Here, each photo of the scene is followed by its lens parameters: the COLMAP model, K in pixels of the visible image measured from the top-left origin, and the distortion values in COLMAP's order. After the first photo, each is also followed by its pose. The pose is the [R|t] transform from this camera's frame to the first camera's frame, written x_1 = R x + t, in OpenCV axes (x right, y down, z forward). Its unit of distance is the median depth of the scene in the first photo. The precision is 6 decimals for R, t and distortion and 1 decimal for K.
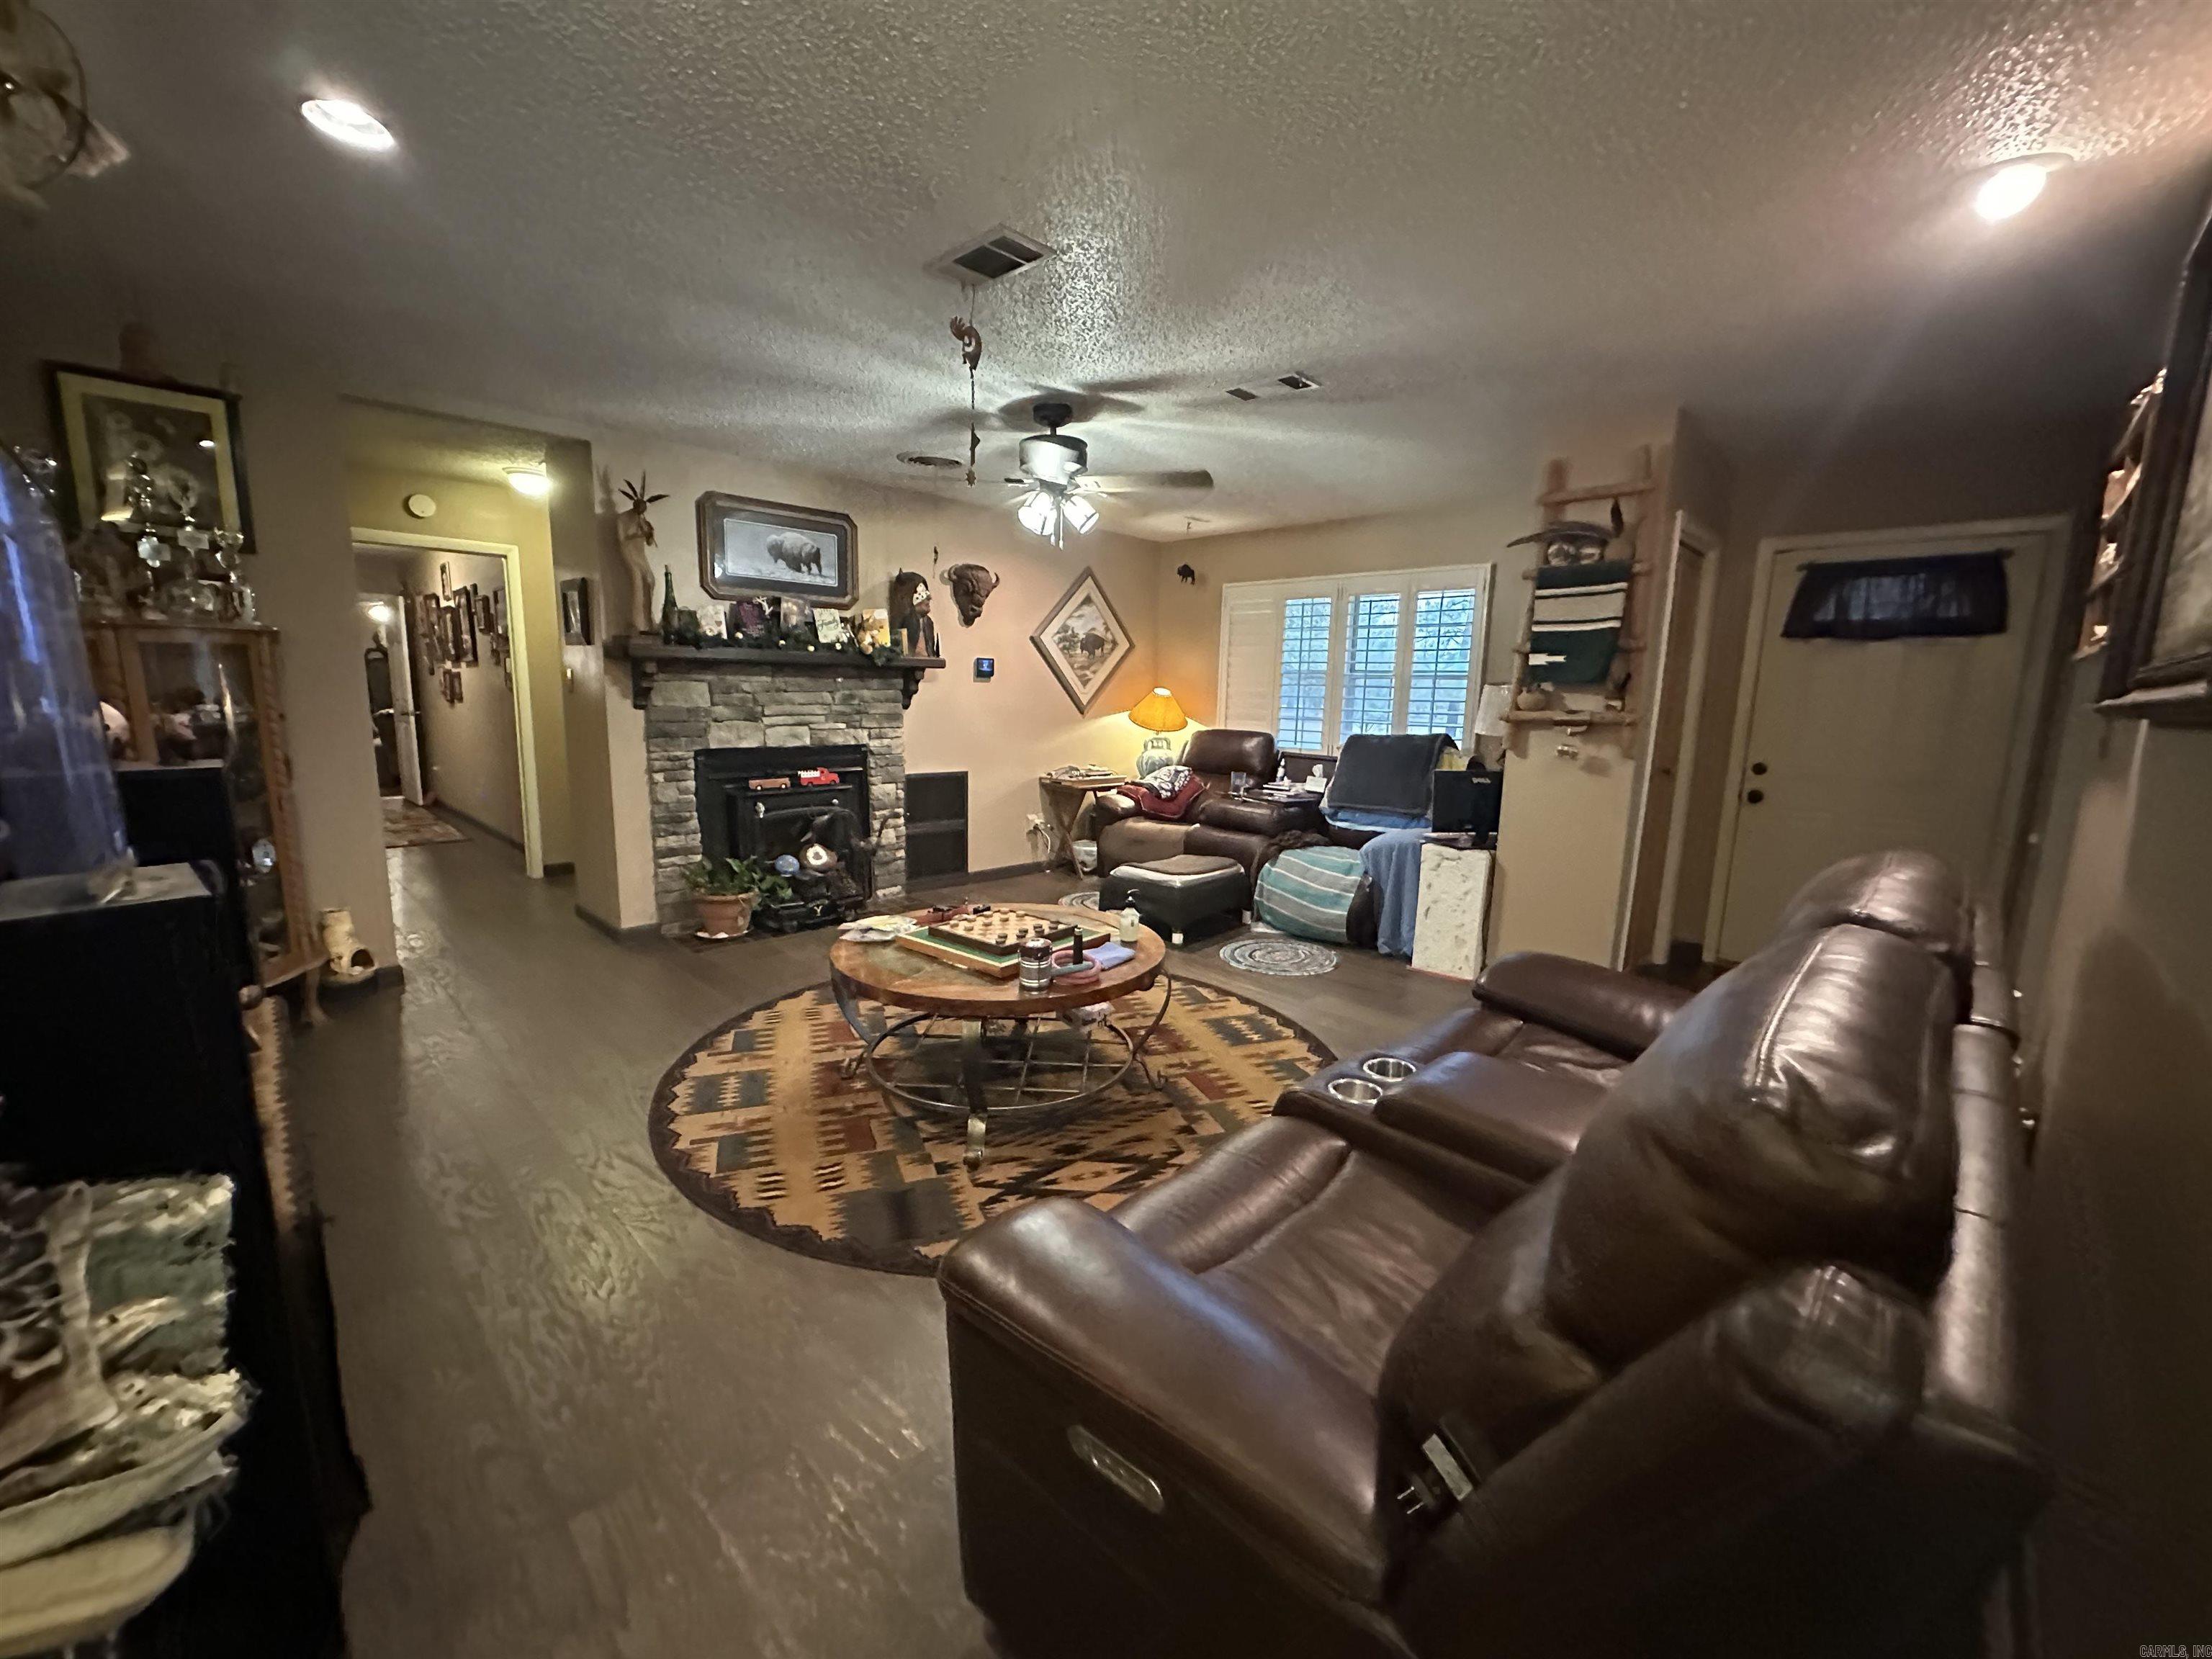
lens RADIAL K [[880.3, 0, 1099.8], [0, 880.3, 832.0], [0, 0, 1]] dist [-0.008554, 0.001828]
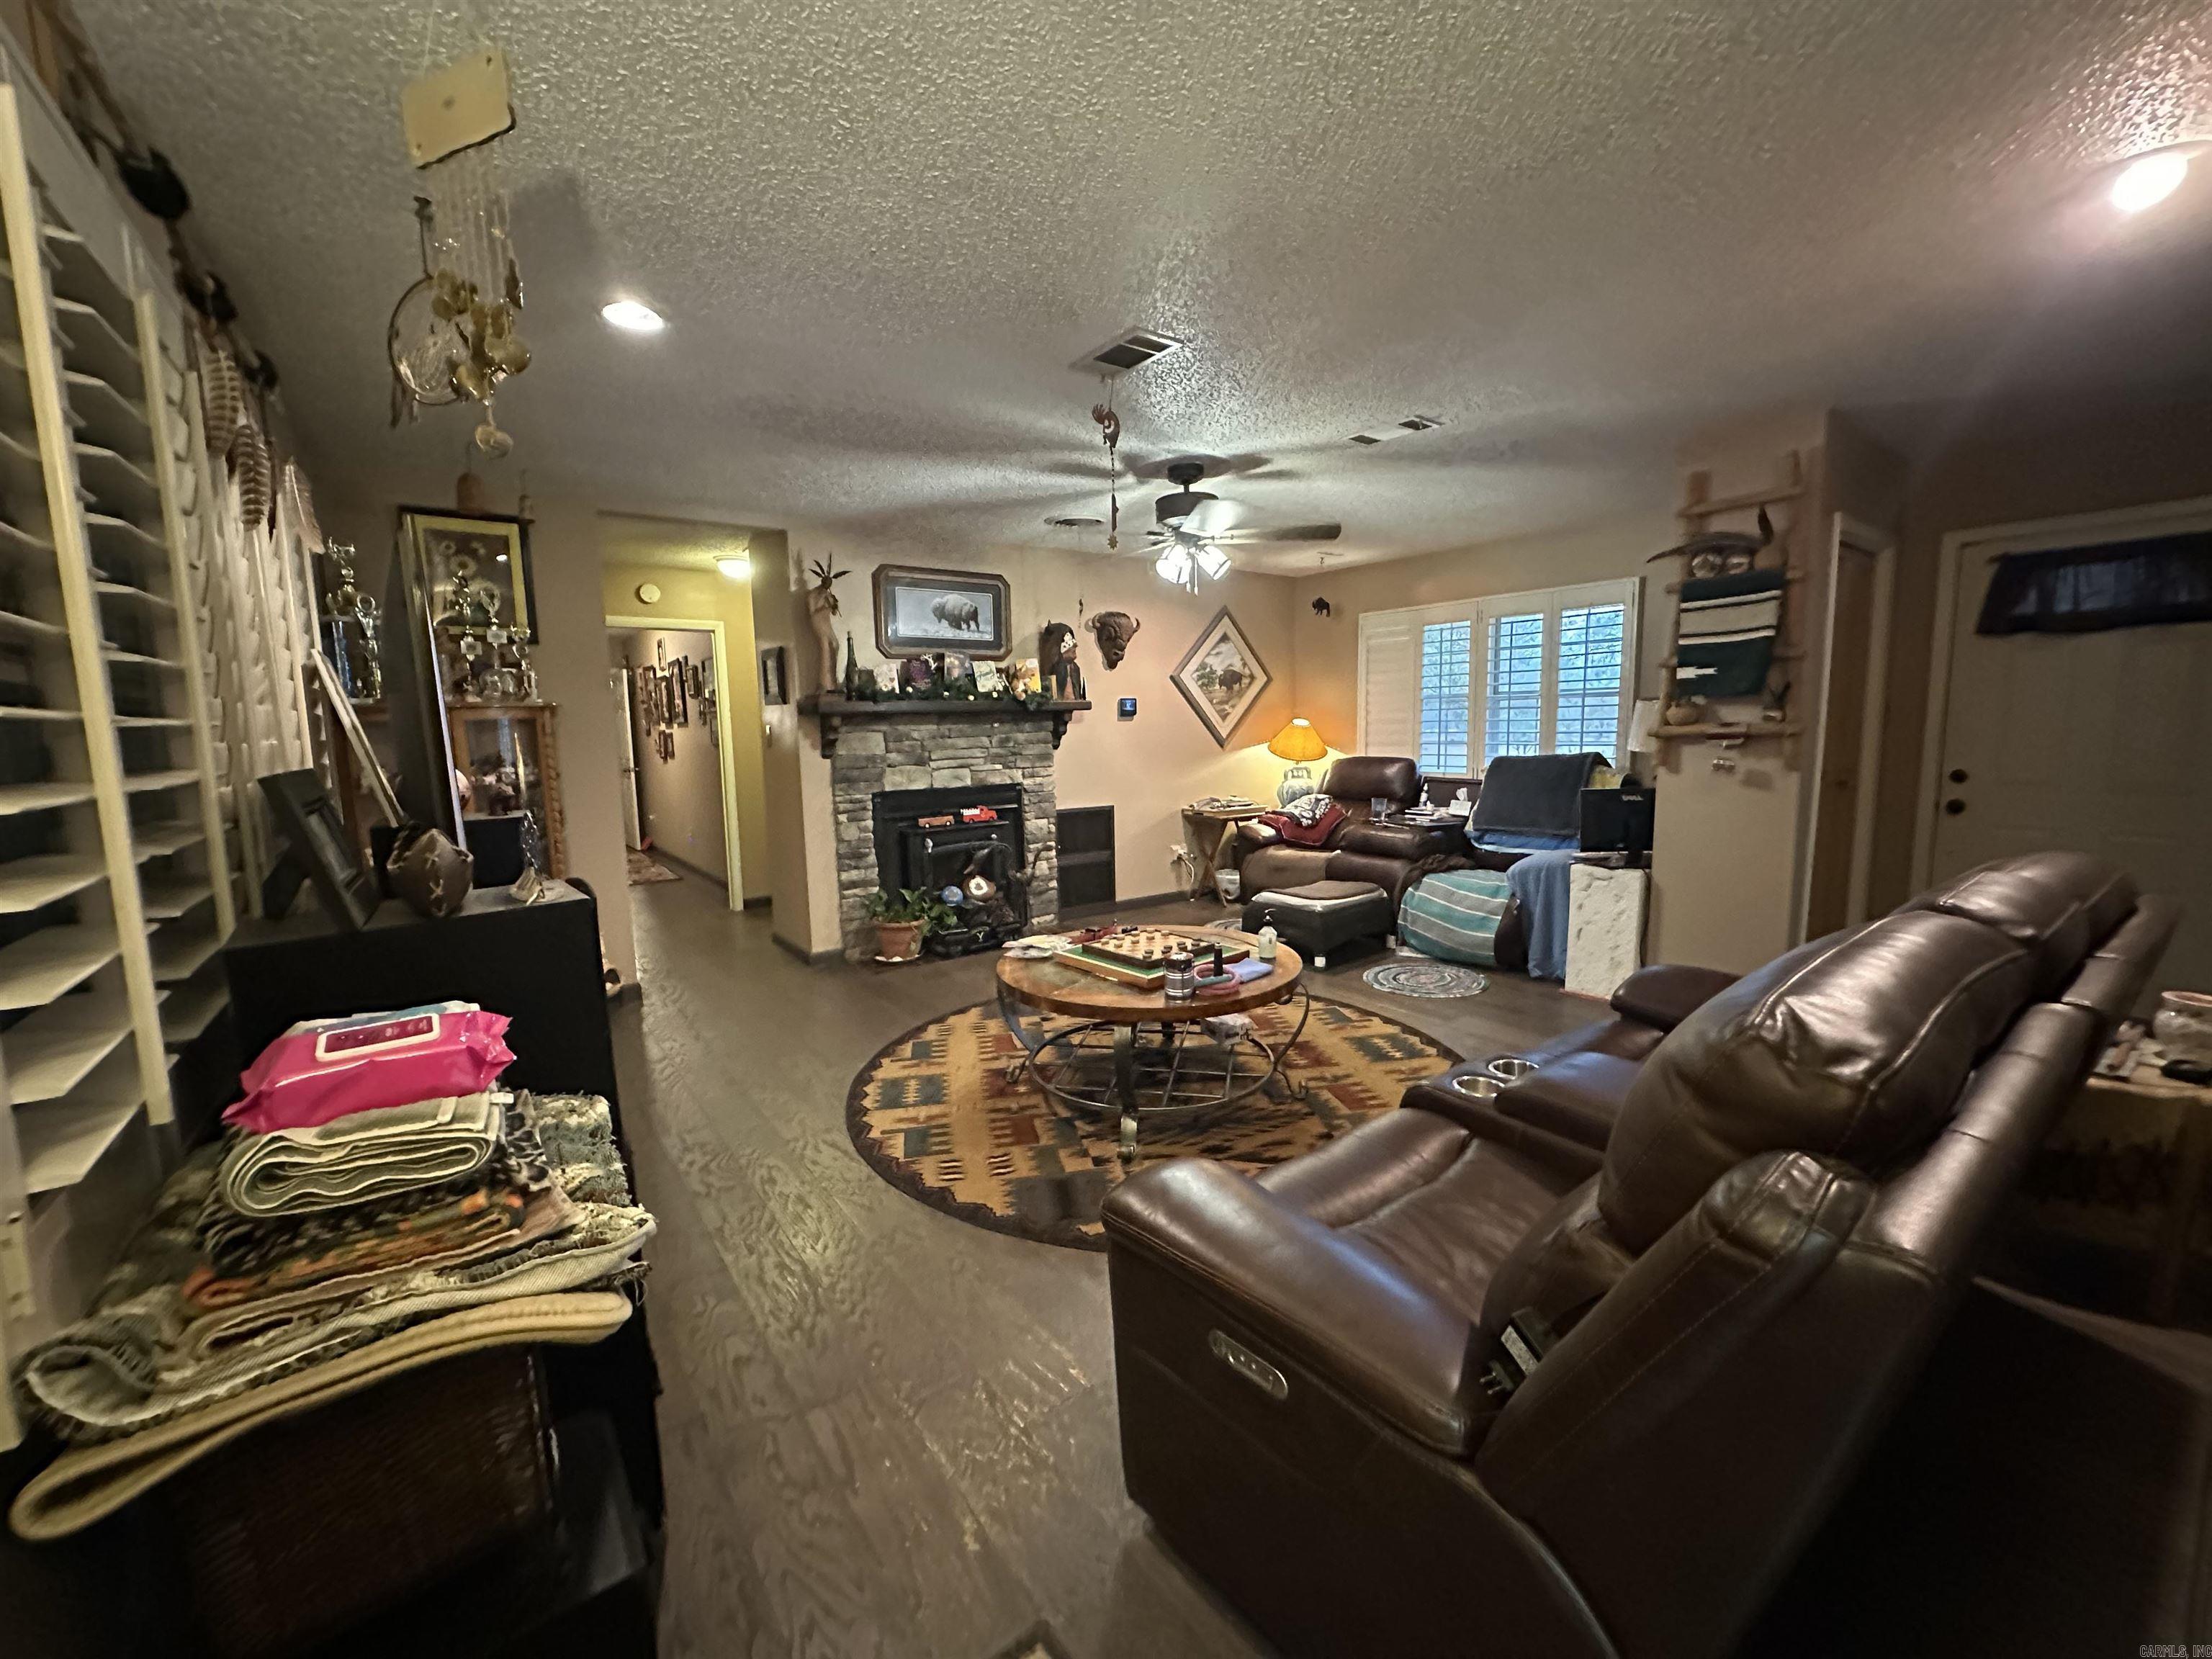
lens RADIAL K [[880.3, 0, 1099.8], [0, 880.3, 832.0], [0, 0, 1]] dist [-0.008554, 0.001828]
pose [[0.986246, -0.024545, -0.163454, 0.007164], [0.018035, 0.998988, -0.041193, 0.008200], [0.164300, 0.037679, 0.985691, -0.057903]]
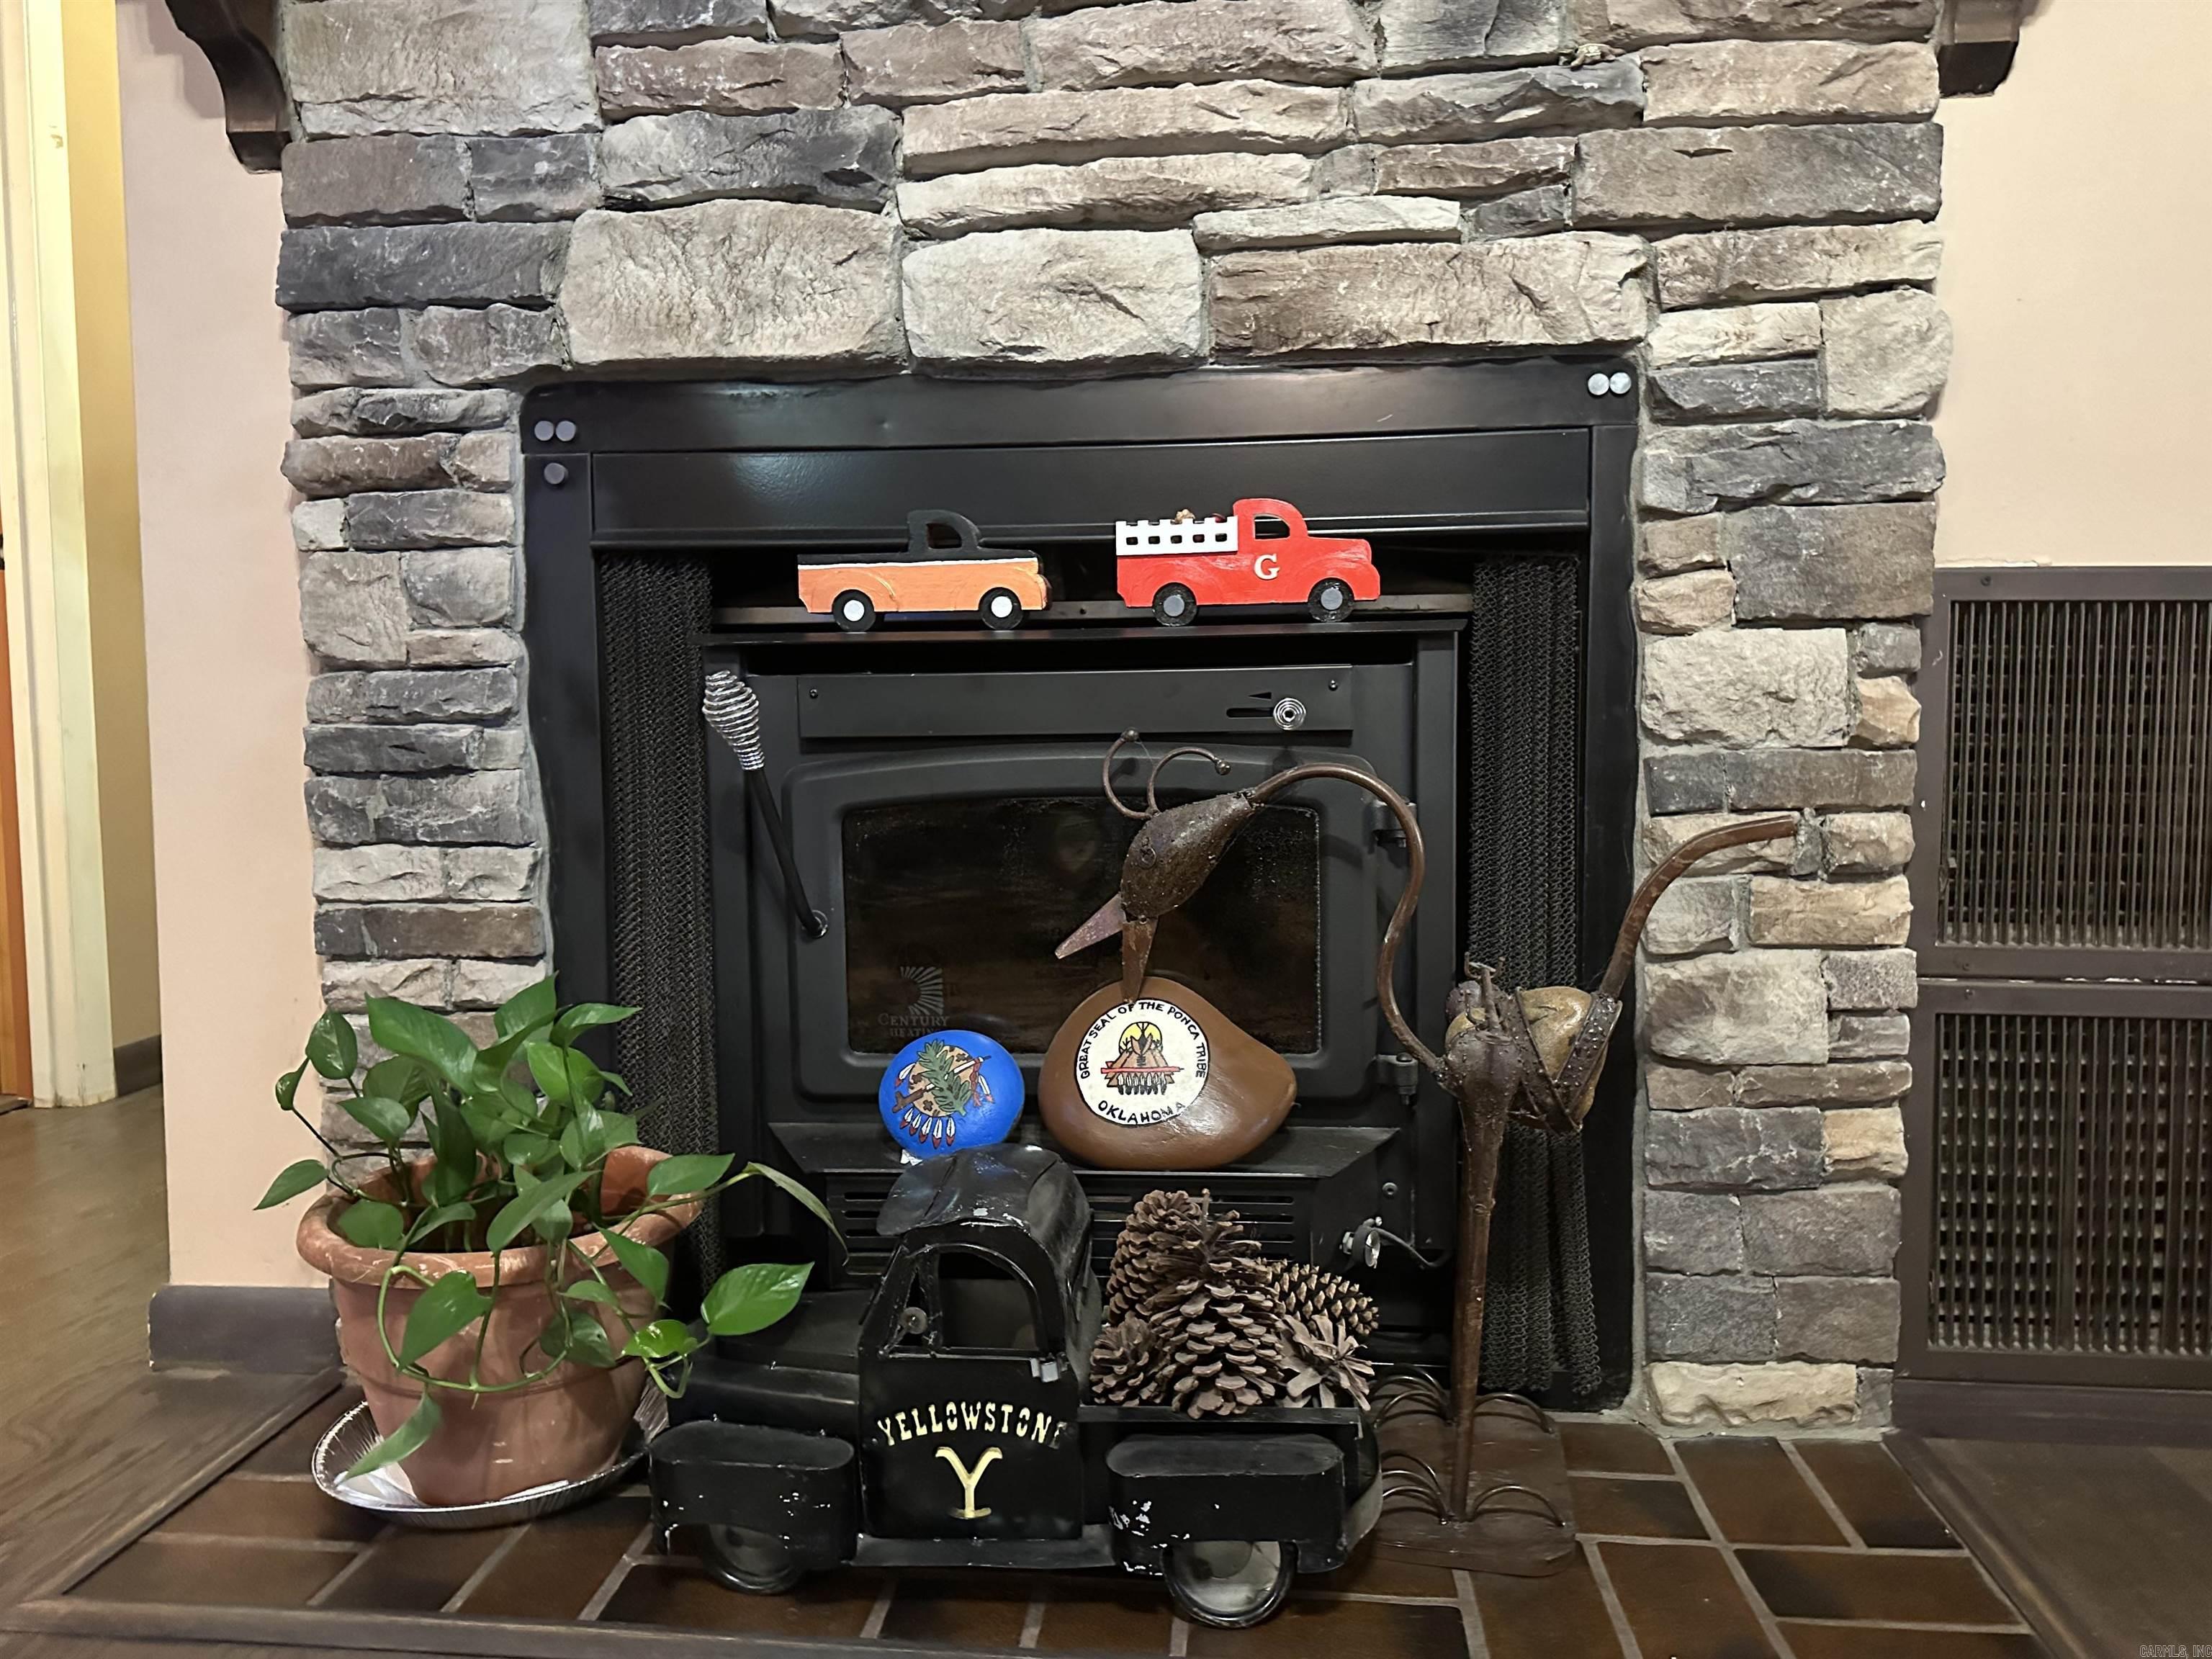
lens RADIAL K [[1554.4, 0, 1106.0], [0, 1554.4, 829.5], [0, 0, 1]] dist [0.002874, 0.000987]
pose [[0.622992, 0.036588, -0.781372, -0.138023], [-0.106049, 0.993634, -0.038026, -0.002434], [0.775006, 0.106554, 0.622906, 0.937881]]
